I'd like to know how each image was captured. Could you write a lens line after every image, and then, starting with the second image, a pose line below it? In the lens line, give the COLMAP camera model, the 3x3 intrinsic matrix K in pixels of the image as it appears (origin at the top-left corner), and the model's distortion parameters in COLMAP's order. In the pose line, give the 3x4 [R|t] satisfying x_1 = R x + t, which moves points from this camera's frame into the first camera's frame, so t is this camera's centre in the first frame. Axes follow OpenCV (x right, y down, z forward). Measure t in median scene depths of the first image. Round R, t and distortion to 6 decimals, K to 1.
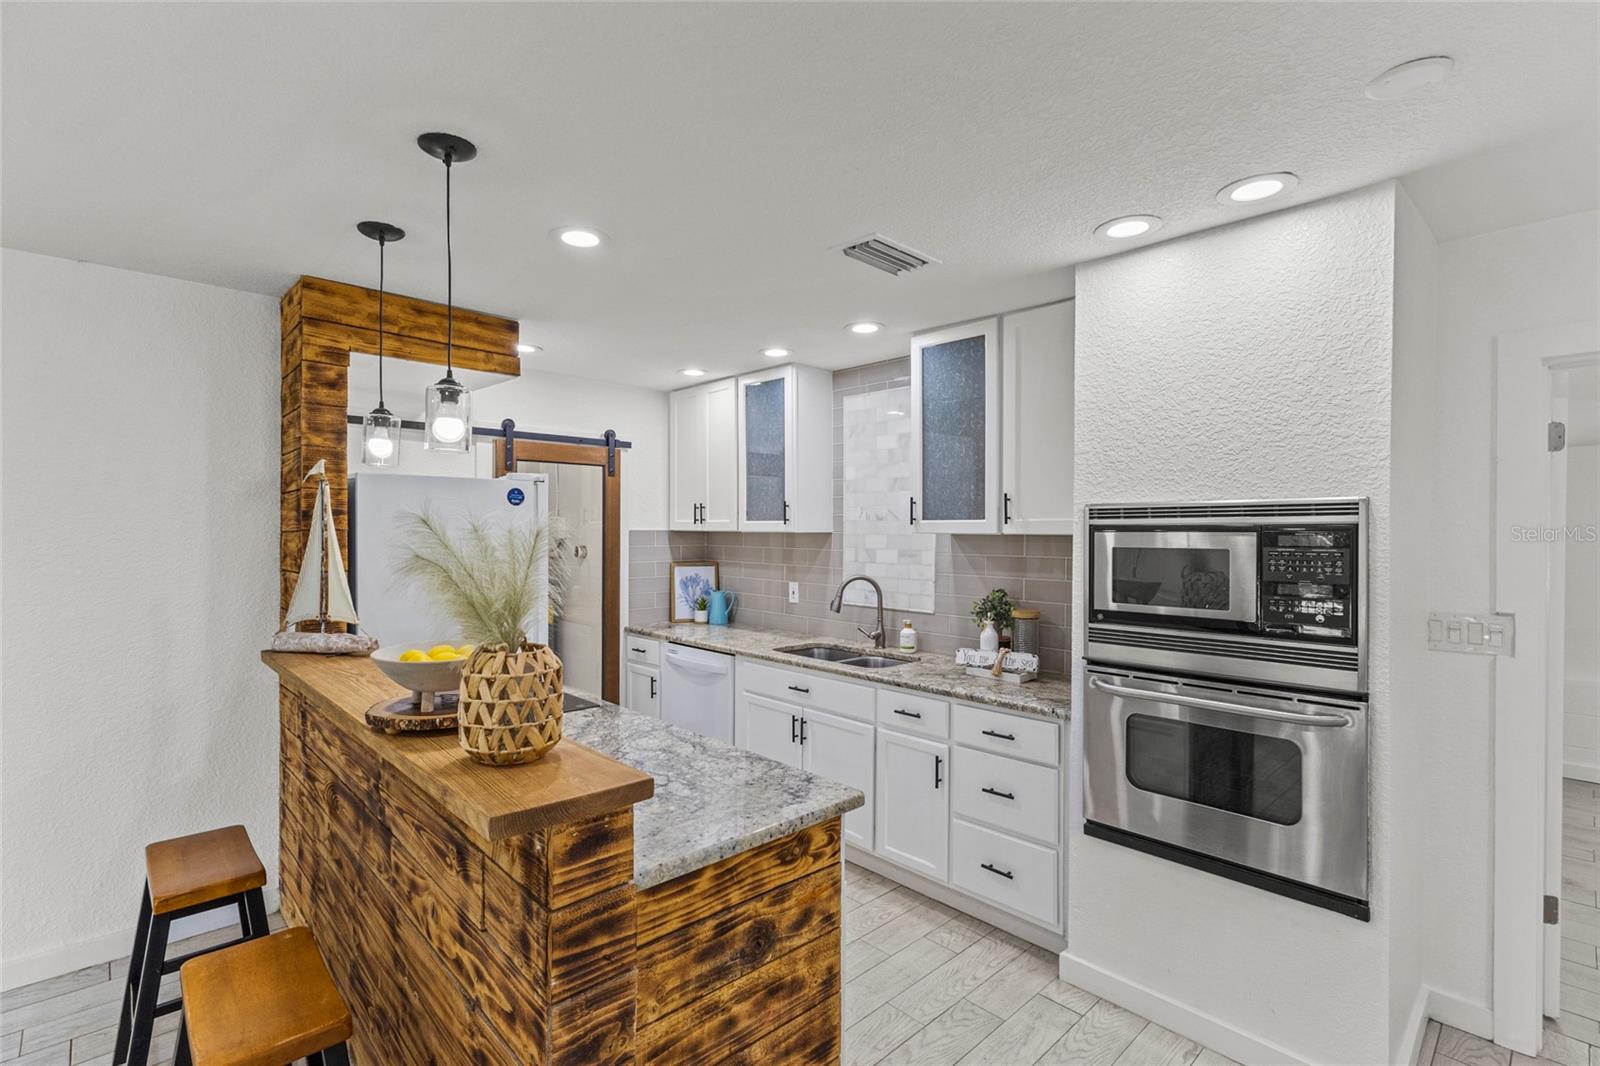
lens RADIAL K [[740.5, 0, 796.5], [0, 740.5, 534.6], [0, 0, 1]] dist [0.002288, 0.001708]
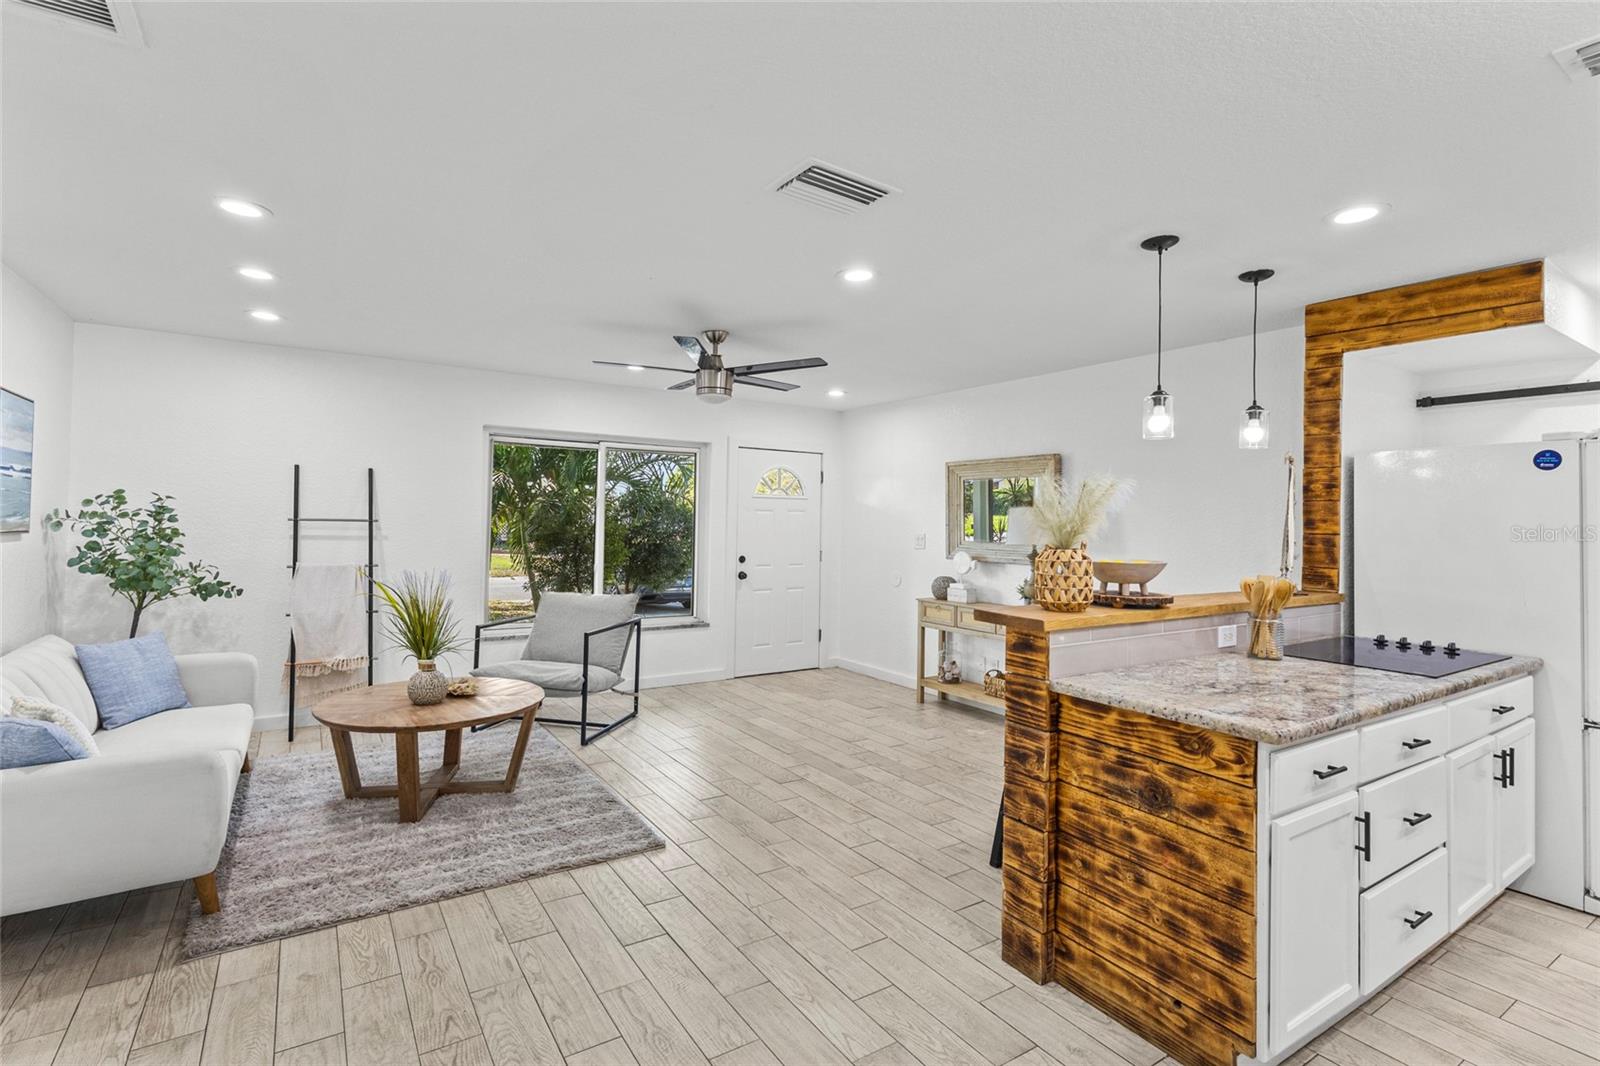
lens RADIAL K [[740.5, 0, 790.3], [0, 740.5, 509.8], [0, 0, 1]] dist [0.002288, 0.001708]
pose [[-0.182796, -0.022771, -0.982887, 0.757560], [-0.026222, 0.999489, -0.018279, 0.055670], [0.982801, 0.022432, -0.183299, 0.343943]]
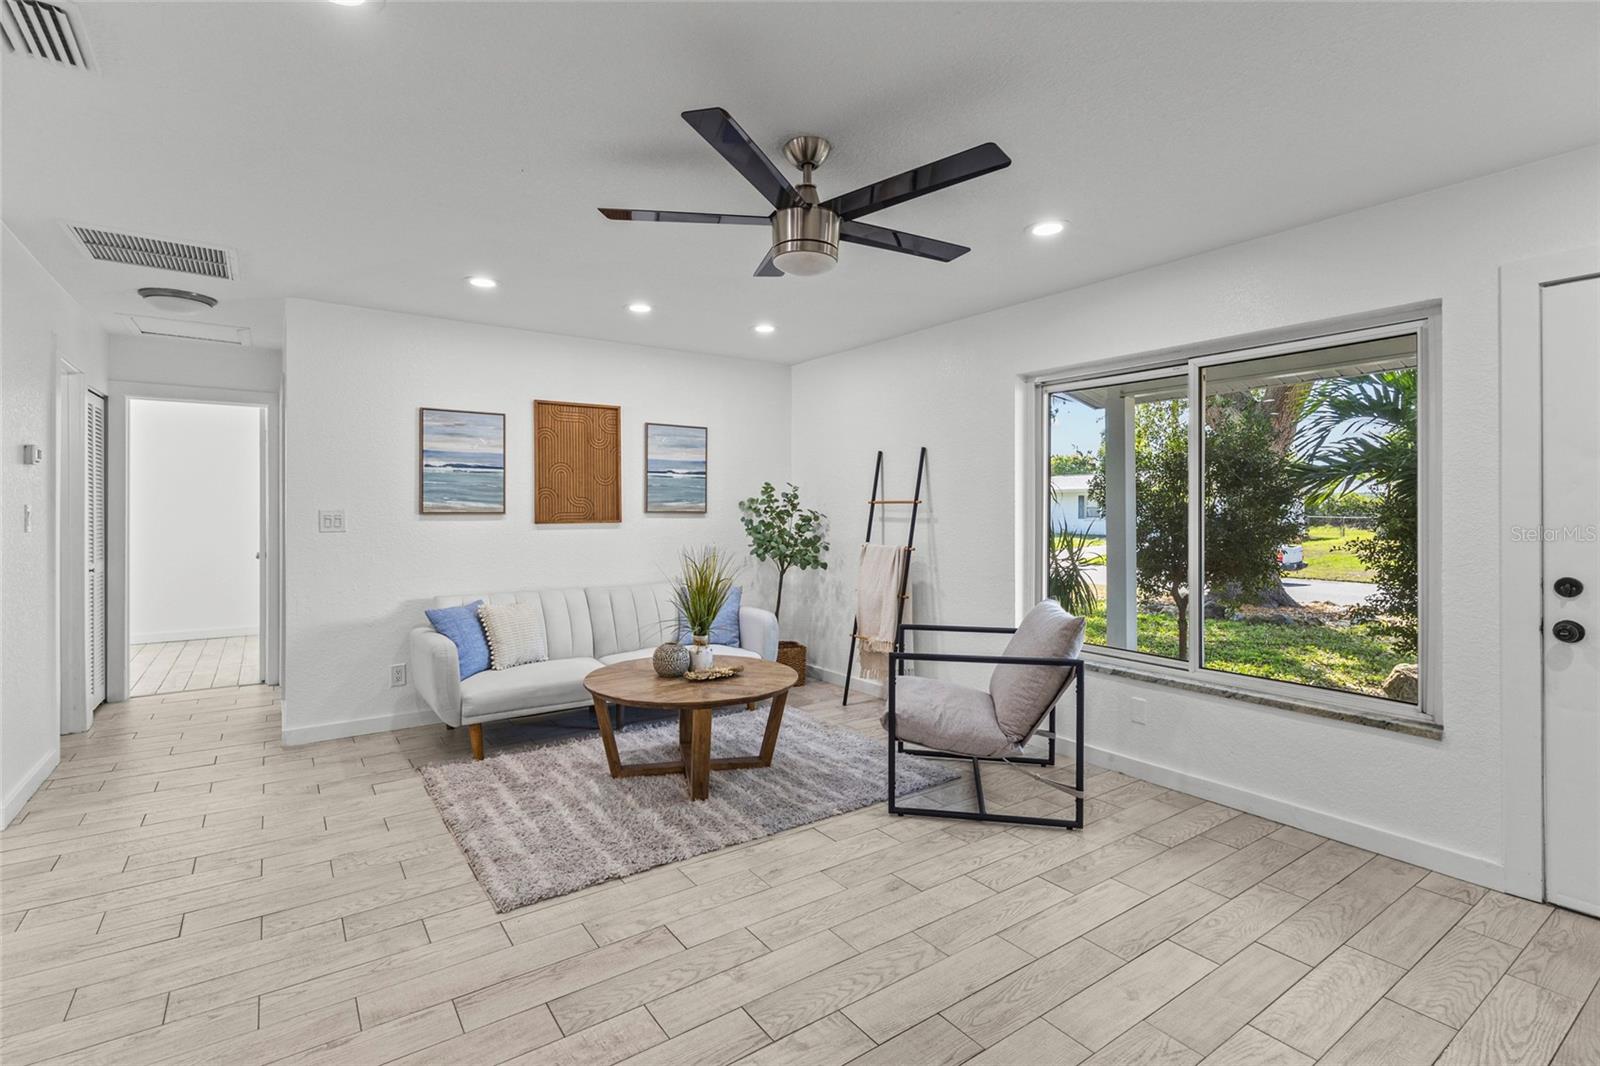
lens RADIAL K [[740.5, 0, 795.5], [0, 740.5, 520.1], [0, 0, 1]] dist [0.002288, 0.001708]
pose [[-0.989343, -0.006918, 0.145439, -0.807522], [-0.003769, 0.999753, 0.021914, 0.081500], [-0.145555, 0.021133, -0.989124, 0.749403]]
